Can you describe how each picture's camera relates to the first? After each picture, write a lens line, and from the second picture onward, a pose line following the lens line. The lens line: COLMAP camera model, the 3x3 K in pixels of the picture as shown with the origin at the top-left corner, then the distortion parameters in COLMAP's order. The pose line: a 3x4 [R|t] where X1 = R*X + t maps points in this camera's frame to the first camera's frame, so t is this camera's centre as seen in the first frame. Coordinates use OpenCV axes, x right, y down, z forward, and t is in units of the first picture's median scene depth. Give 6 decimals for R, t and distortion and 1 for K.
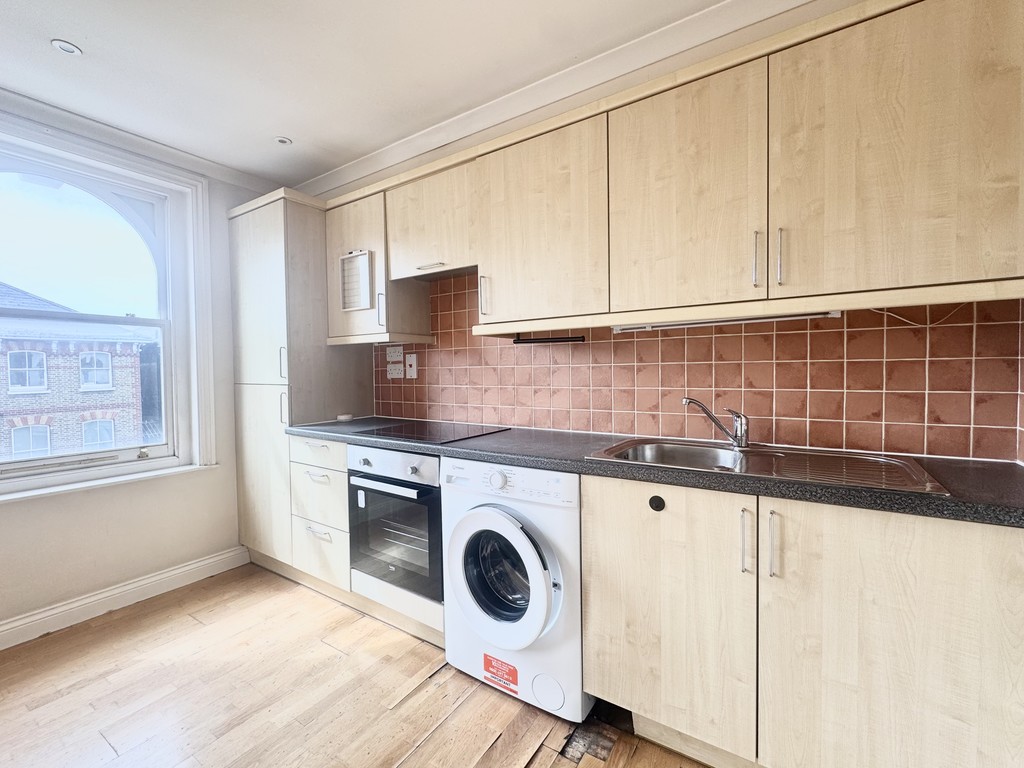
lens RADIAL K [[445.7, 0, 512.0], [0, 445.7, 384.2], [0, 0, 1]] dist [-0.001288, 0.000203]
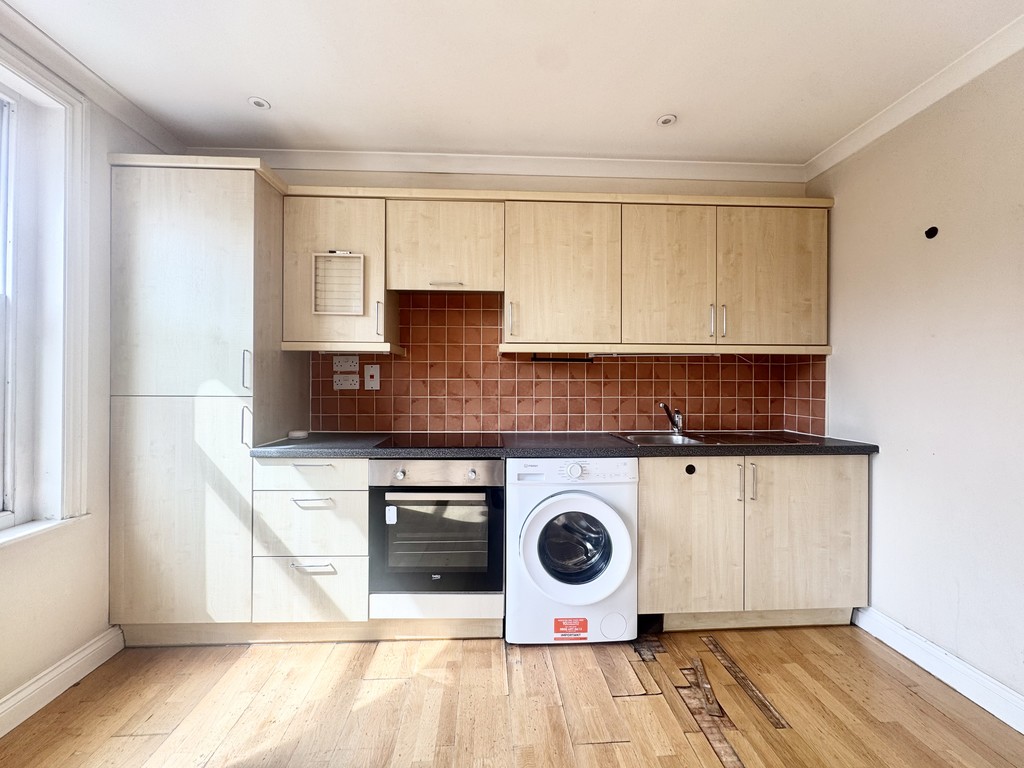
lens RADIAL K [[410.0, 0, 508.5], [0, 410.0, 384.8], [0, 0, 1]] dist [-0.003227, 0.000020]
pose [[0.802057, 0.013505, 0.597095, -0.807336], [0.005550, 0.999533, -0.030063, 0.007189], [-0.597222, 0.027426, 0.801607, 0.168665]]
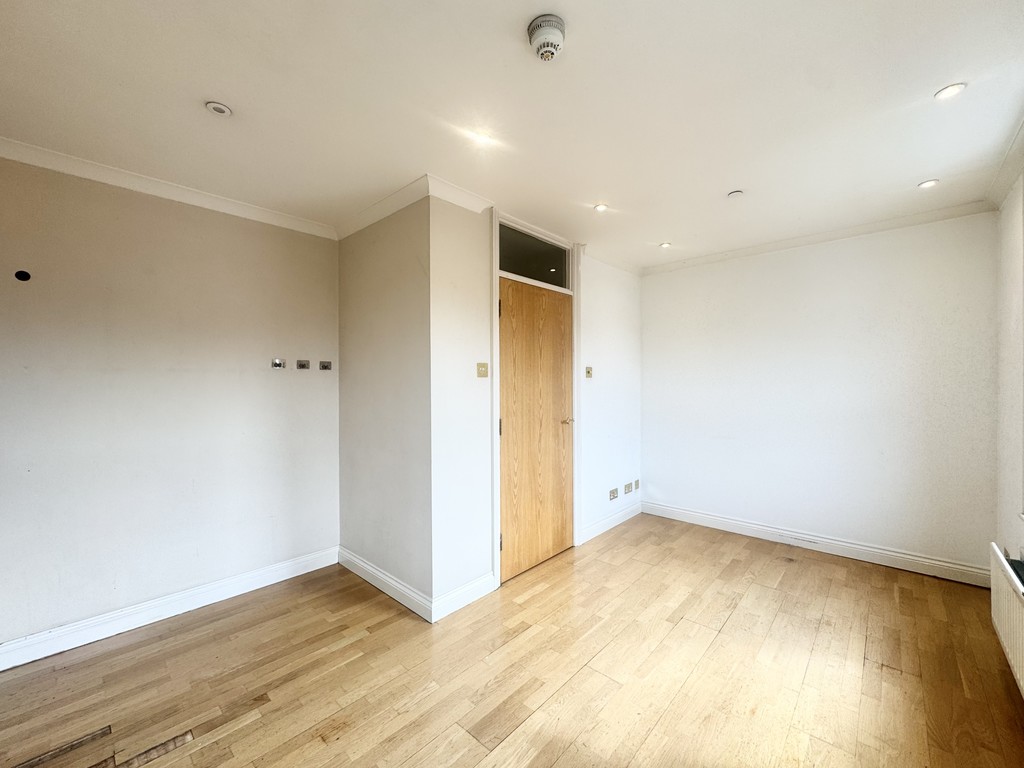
lens RADIAL K [[410.0, 0, 511.2], [0, 410.0, 384.8], [0, 0, 1]] dist [-0.003227, 0.000020]
pose [[-0.987611, 0.014812, 0.156221, -0.889988], [0.020741, 0.999122, 0.036391, -0.100522], [-0.155545, 0.039180, -0.987052, 1.250860]]
